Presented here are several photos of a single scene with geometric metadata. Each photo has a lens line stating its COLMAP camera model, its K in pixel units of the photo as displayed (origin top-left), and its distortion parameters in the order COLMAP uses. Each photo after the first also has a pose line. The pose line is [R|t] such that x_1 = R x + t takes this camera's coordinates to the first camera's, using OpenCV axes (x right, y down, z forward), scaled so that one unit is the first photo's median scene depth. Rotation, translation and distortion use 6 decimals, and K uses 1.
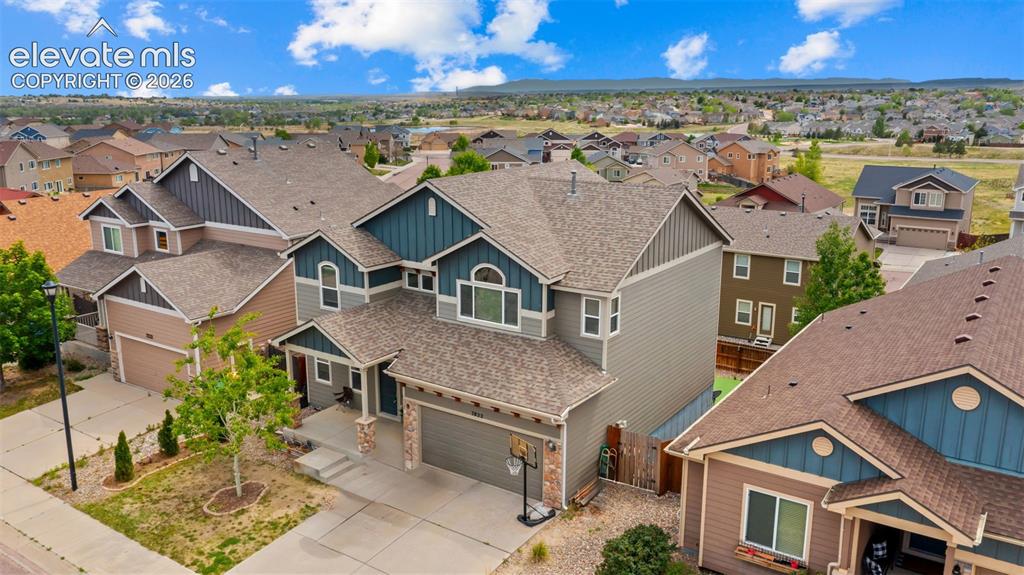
lens RADIAL K [[818.1, 0, 510.5], [0, 818.1, 287.8], [0, 0, 1]] dist [-0.002977, 0.007756]
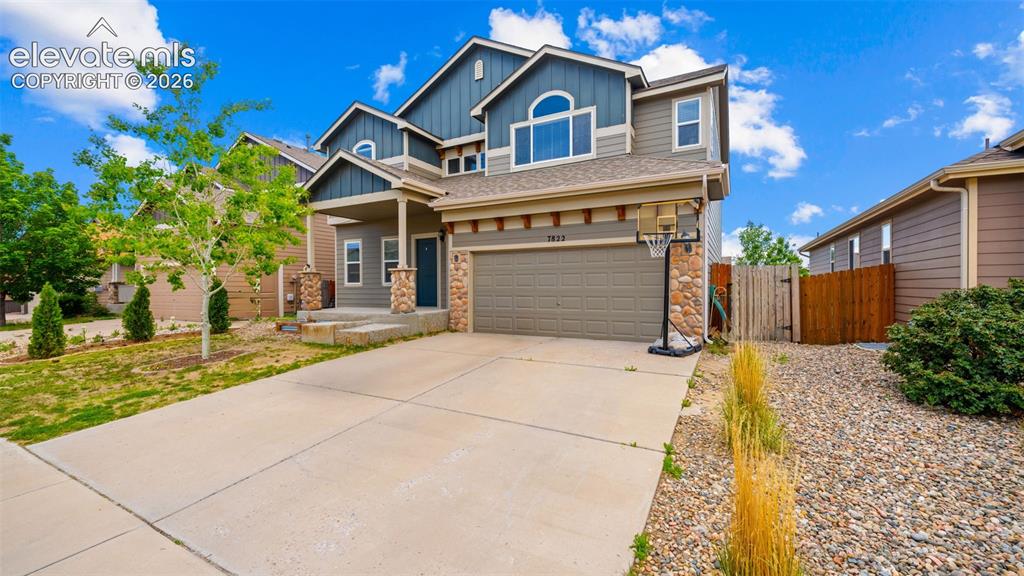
lens RADIAL K [[414.1, 0, 506.8], [0, 414.1, 289.1], [0, 0, 1]] dist [0.004133, -0.002505]
pose [[0.995111, -0.007618, 0.098469, -0.116047], [0.029937, 0.973382, -0.227225, 0.267459], [-0.094117, 0.229062, 0.968851, 0.606201]]
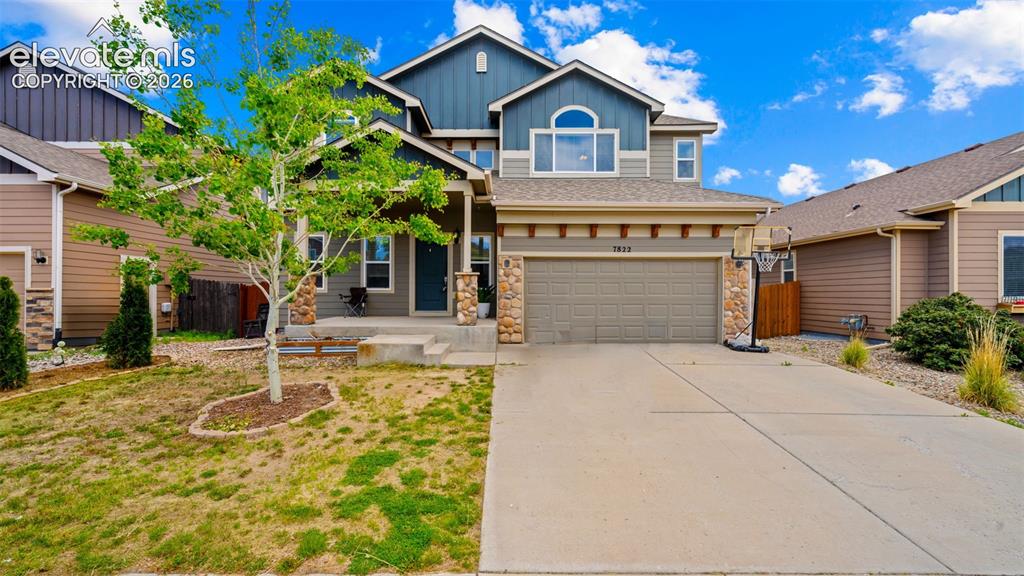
lens RADIAL K [[414.1, 0, 508.3], [0, 414.1, 293.2], [0, 0, 1]] dist [0.004133, -0.002505]
pose [[0.821913, 0.002808, 0.569606, -0.337030], [0.132430, 0.971645, -0.195879, 0.244099], [-0.554004, 0.236428, 0.798236, 0.704440]]
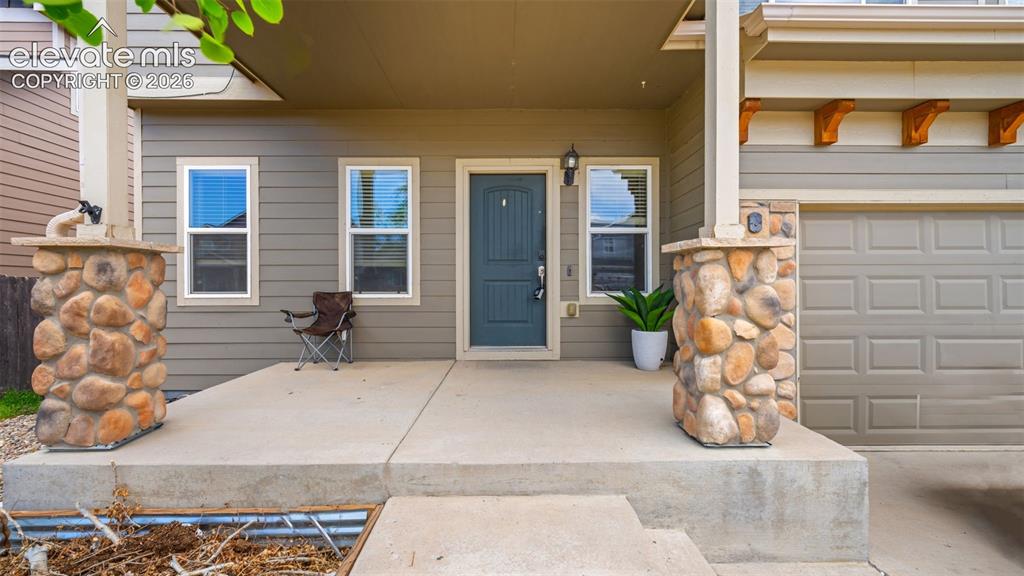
lens RADIAL K [[414.1, 0, 506.8], [0, 414.1, 295.4], [0, 0, 1]] dist [0.004133, -0.002505]
pose [[0.818419, -0.010733, 0.574521, -0.263556], [0.139041, 0.973813, -0.179876, 0.179170], [-0.557546, 0.227096, 0.798480, 0.941837]]
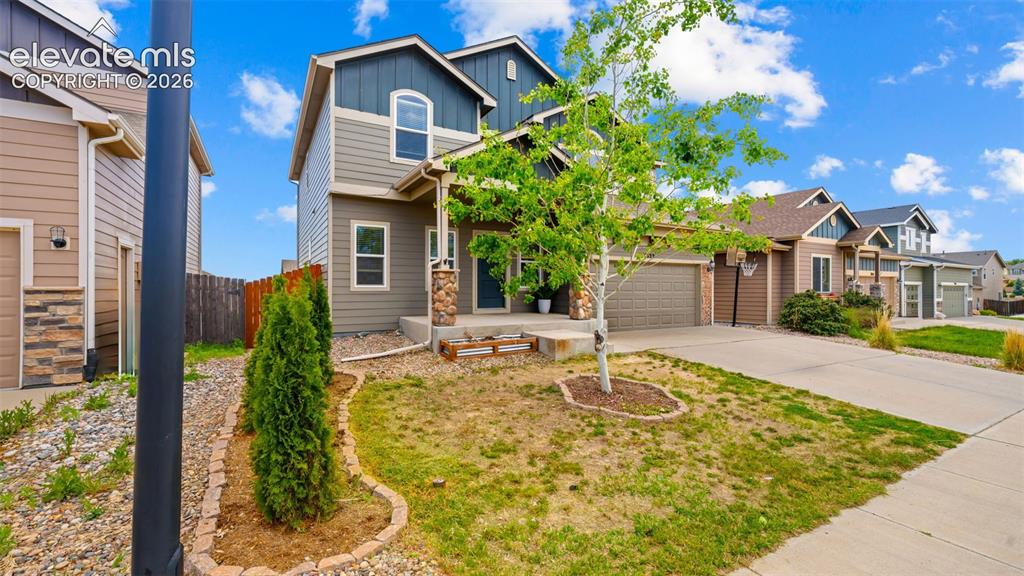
lens RADIAL K [[423.3, 0, 510.1], [0, 423.3, 290.1], [0, 0, 1]] dist [-0.001683, -0.000213]
pose [[0.432750, -0.004541, 0.901503, -0.548171], [0.212113, 0.972427, -0.096923, 0.197034], [-0.876205, 0.233164, 0.421781, 0.882414]]
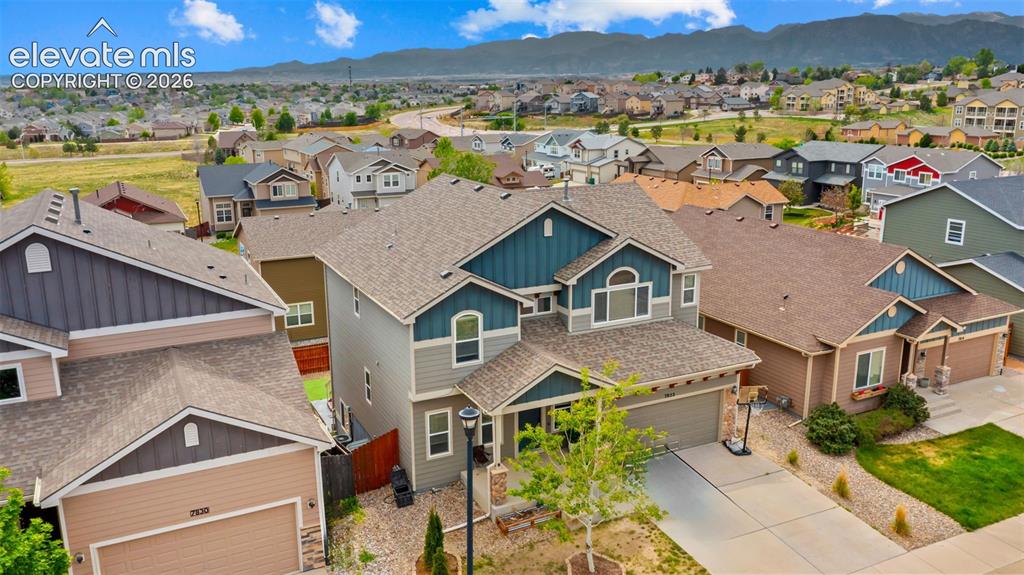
lens RADIAL K [[818.1, 0, 528.3], [0, 818.1, 281.8], [0, 0, 1]] dist [-0.002977, 0.007756]
pose [[0.472758, -0.209277, 0.855981, -1.006460], [0.211084, 0.970003, 0.120573, -0.165224], [-0.855537, 0.123682, 0.502752, 0.541437]]
